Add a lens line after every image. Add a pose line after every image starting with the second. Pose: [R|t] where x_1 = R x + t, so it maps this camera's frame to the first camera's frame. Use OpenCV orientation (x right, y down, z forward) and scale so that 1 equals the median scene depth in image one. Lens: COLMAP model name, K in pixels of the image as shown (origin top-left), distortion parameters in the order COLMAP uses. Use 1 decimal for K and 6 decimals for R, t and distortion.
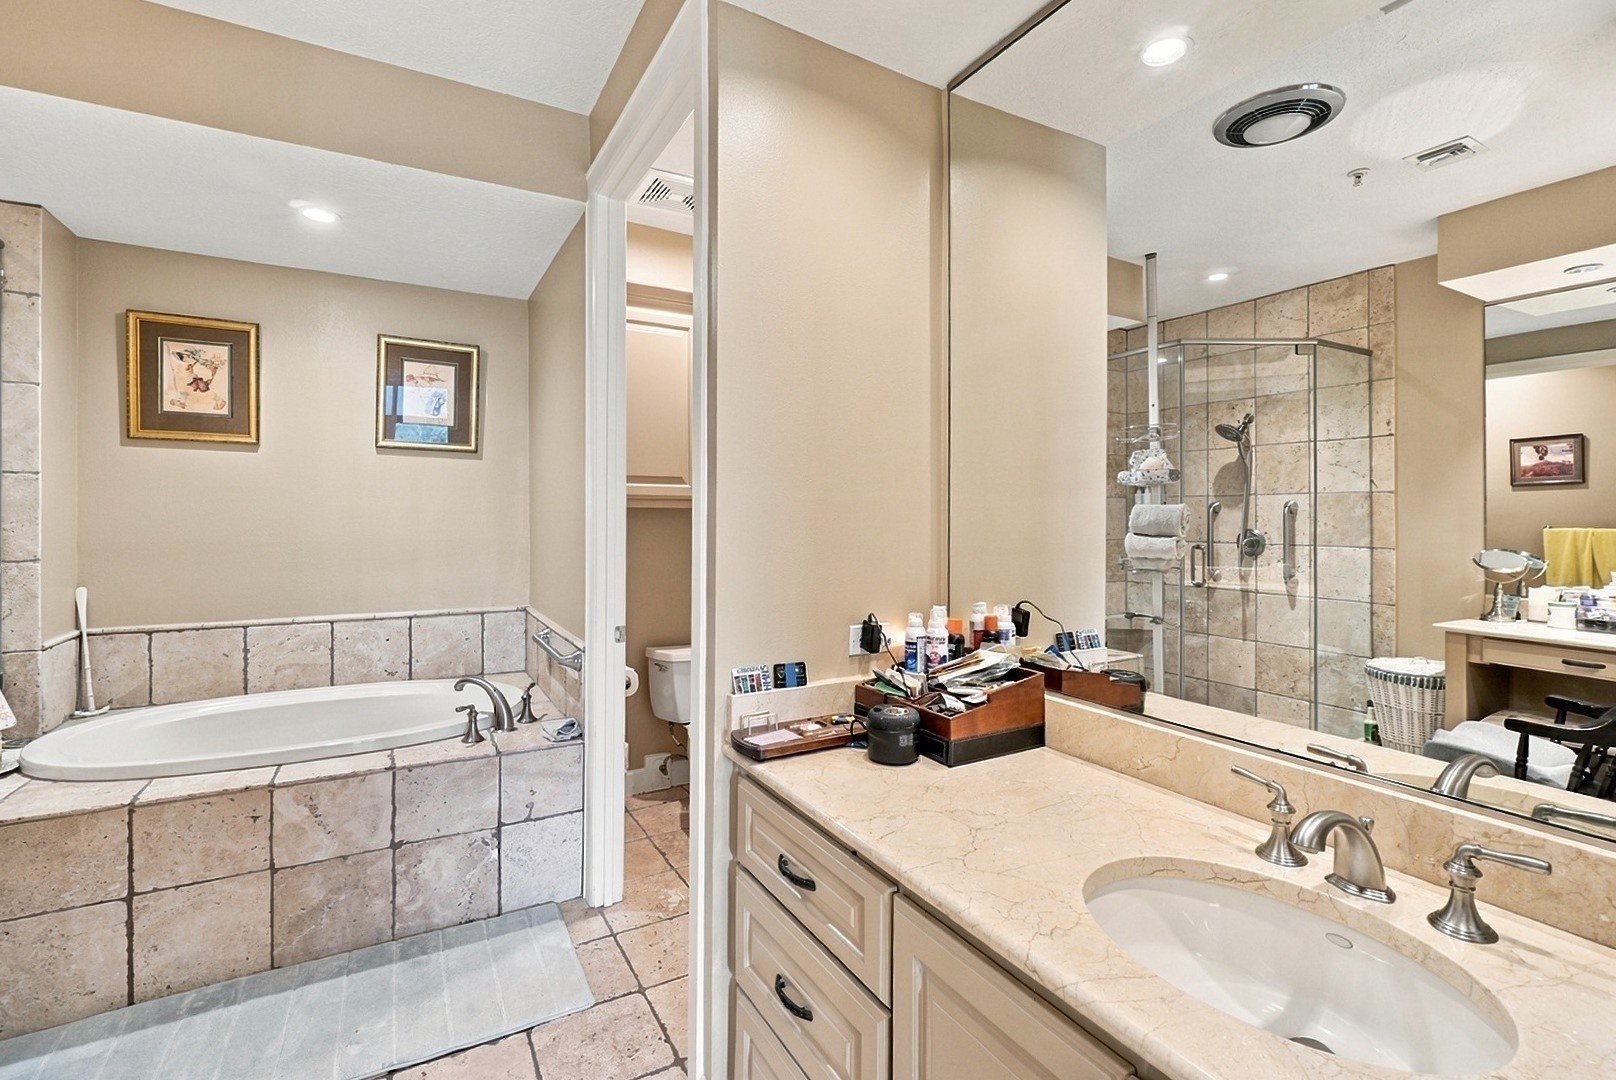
lens RADIAL K [[711.6, 0, 804.5], [0, 711.6, 520.4], [0, 0, 1]] dist [-0.003503, -0.000095]
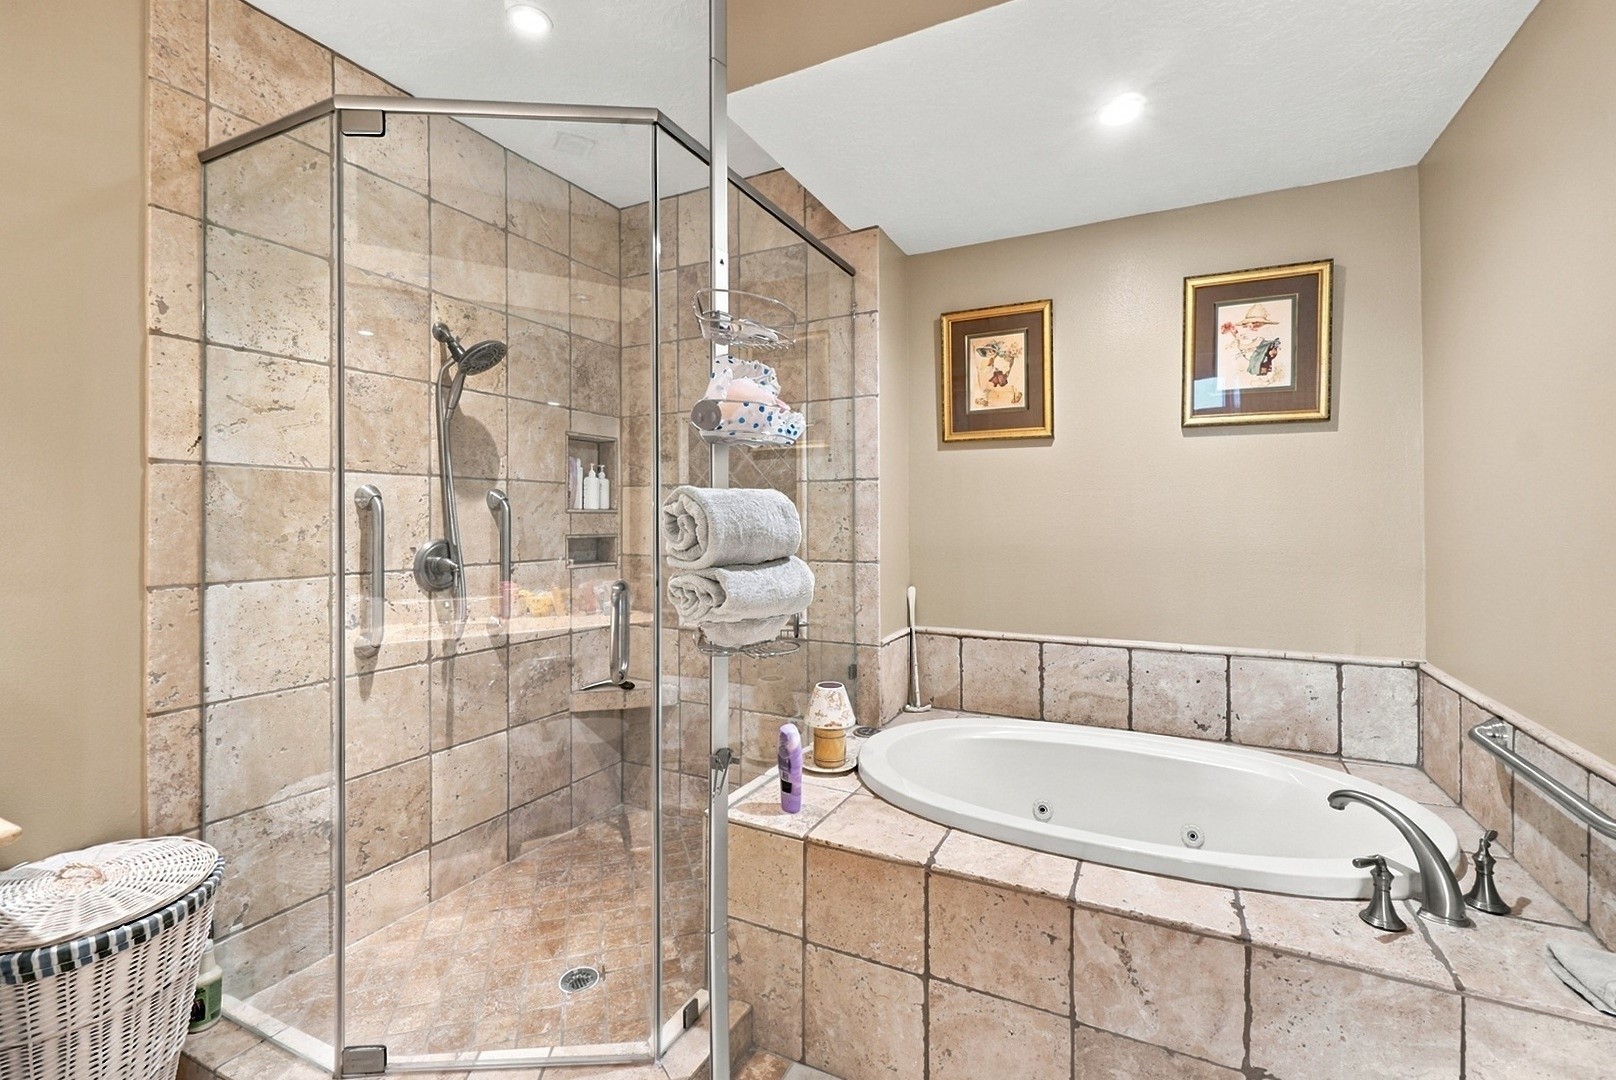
lens RADIAL K [[711.6, 0, 804.5], [0, 711.6, 520.4], [0, 0, 1]] dist [-0.003503, -0.000095]
pose [[0.550198, -0.003208, -0.835028, -0.212736], [0.003898, 0.999992, -0.001274, -0.003809], [0.835025, -0.002554, 0.550206, 0.271274]]
